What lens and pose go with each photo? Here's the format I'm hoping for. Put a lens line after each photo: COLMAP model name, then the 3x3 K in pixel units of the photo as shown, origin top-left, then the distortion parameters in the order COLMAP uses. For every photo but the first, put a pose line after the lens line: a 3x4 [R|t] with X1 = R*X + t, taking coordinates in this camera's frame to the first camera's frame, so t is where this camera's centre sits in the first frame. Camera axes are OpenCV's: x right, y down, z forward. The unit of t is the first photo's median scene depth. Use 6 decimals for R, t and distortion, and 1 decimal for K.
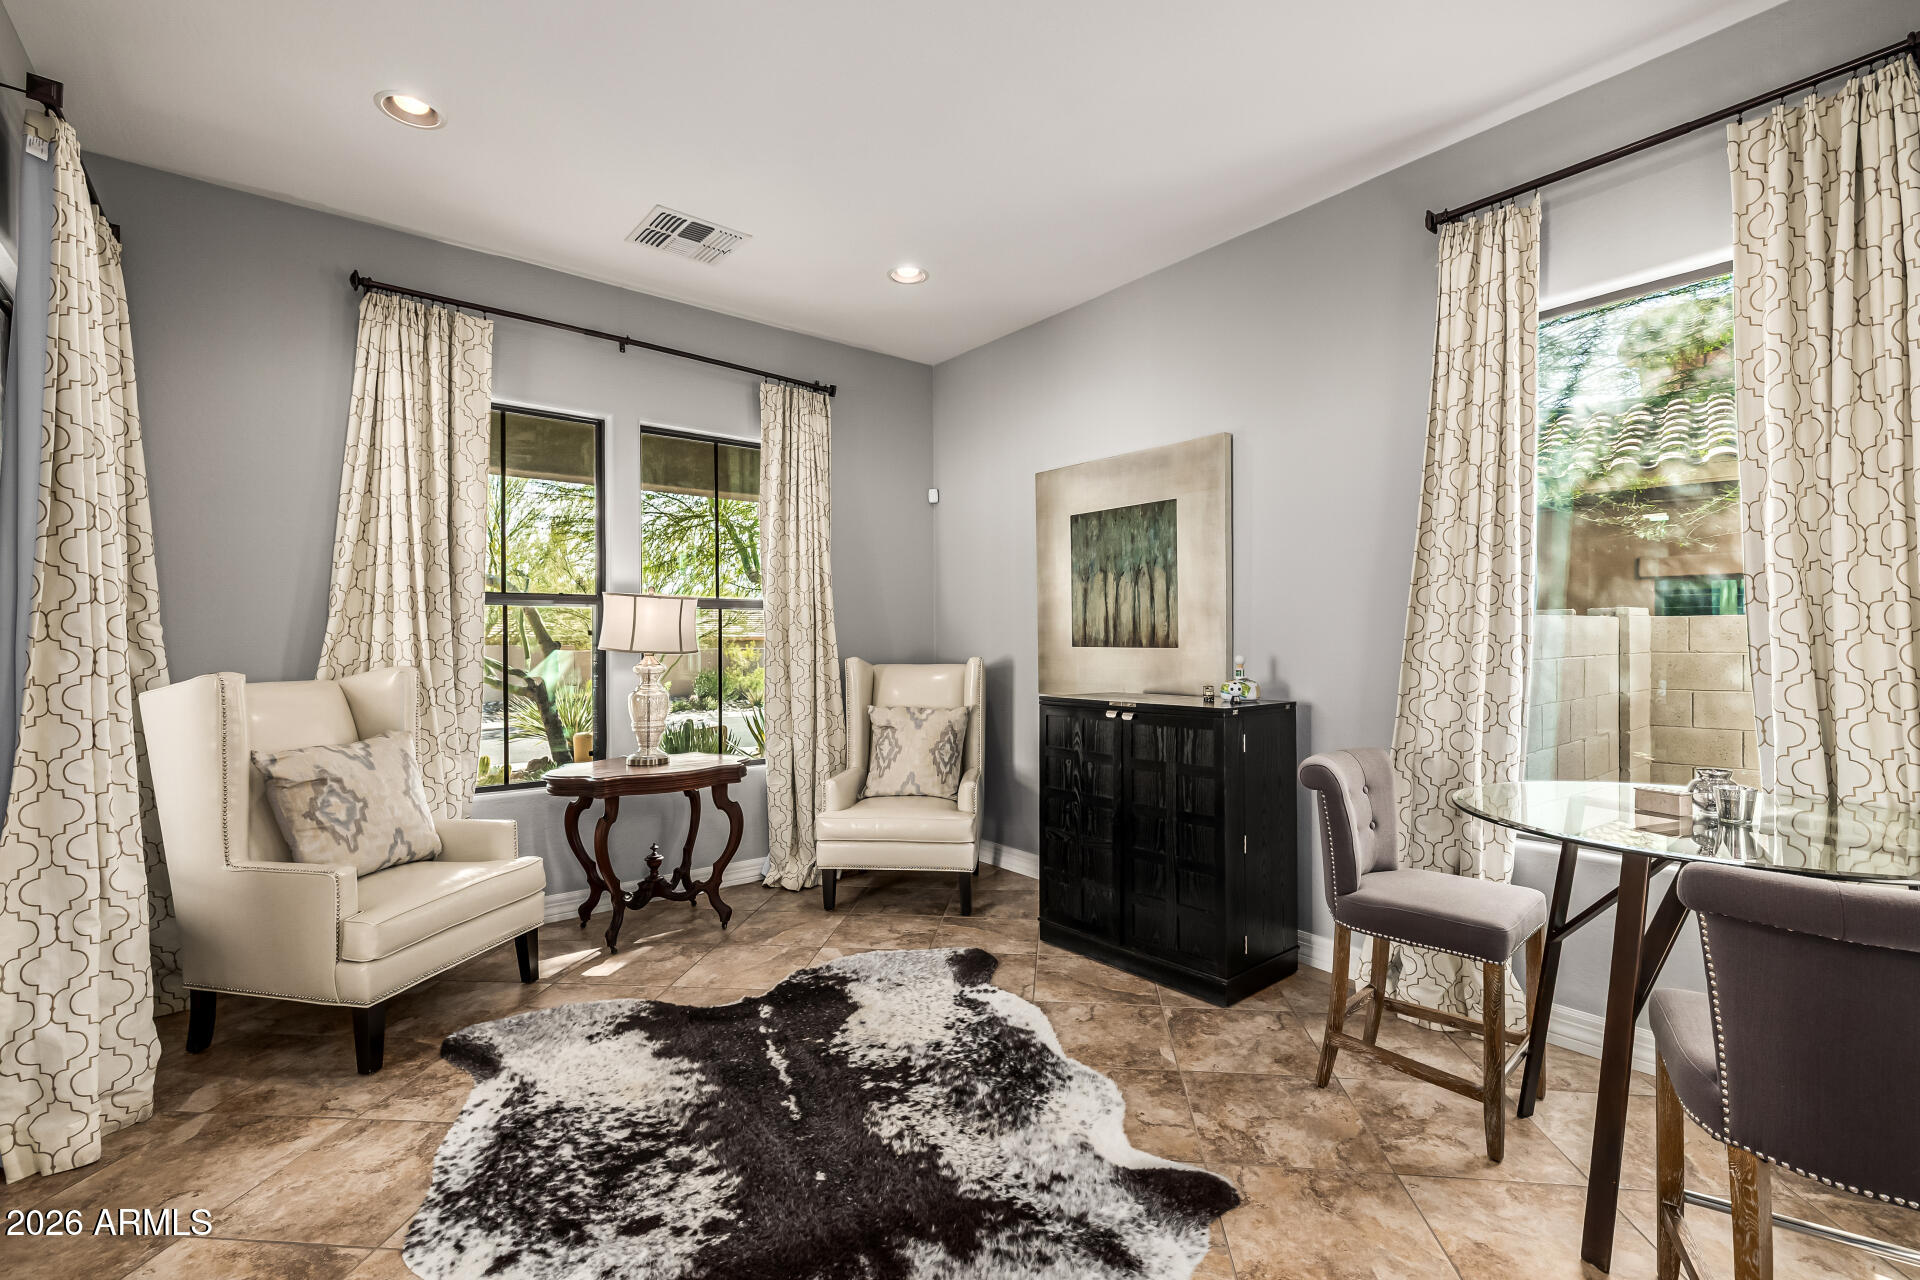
lens RADIAL K [[823.2, 0, 959.2], [0, 823.2, 644.4], [0, 0, 1]] dist [0.005762, 0.000621]
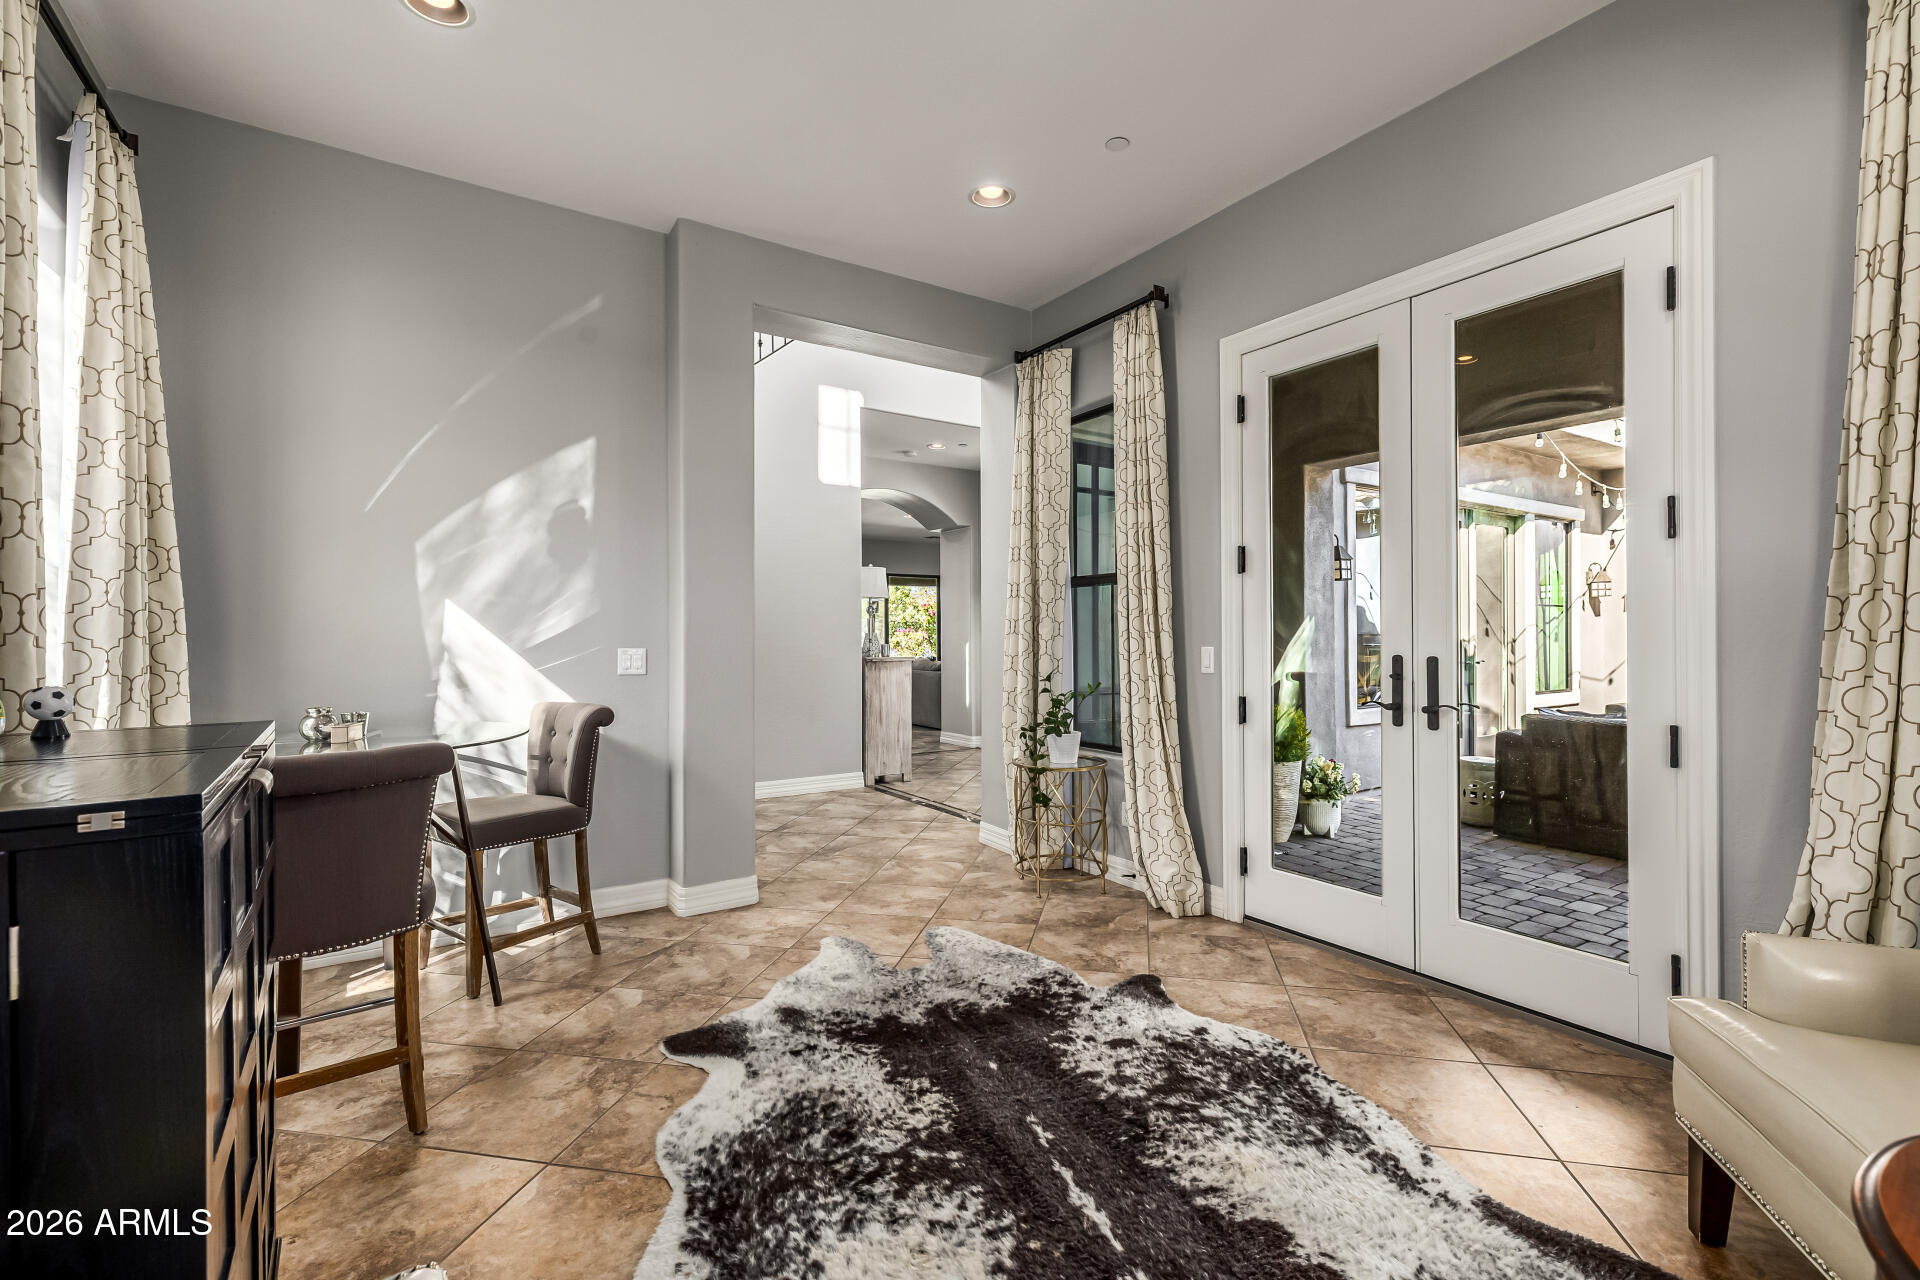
lens RADIAL K [[823.2, 0, 961.6], [0, 823.2, 636.6], [0, 0, 1]] dist [0.005762, 0.000621]
pose [[-0.996068, 0.007016, 0.088319, -0.207609], [0.007750, 0.999938, 0.007972, 0.029549], [-0.088258, 0.008625, -0.996060, 1.940347]]
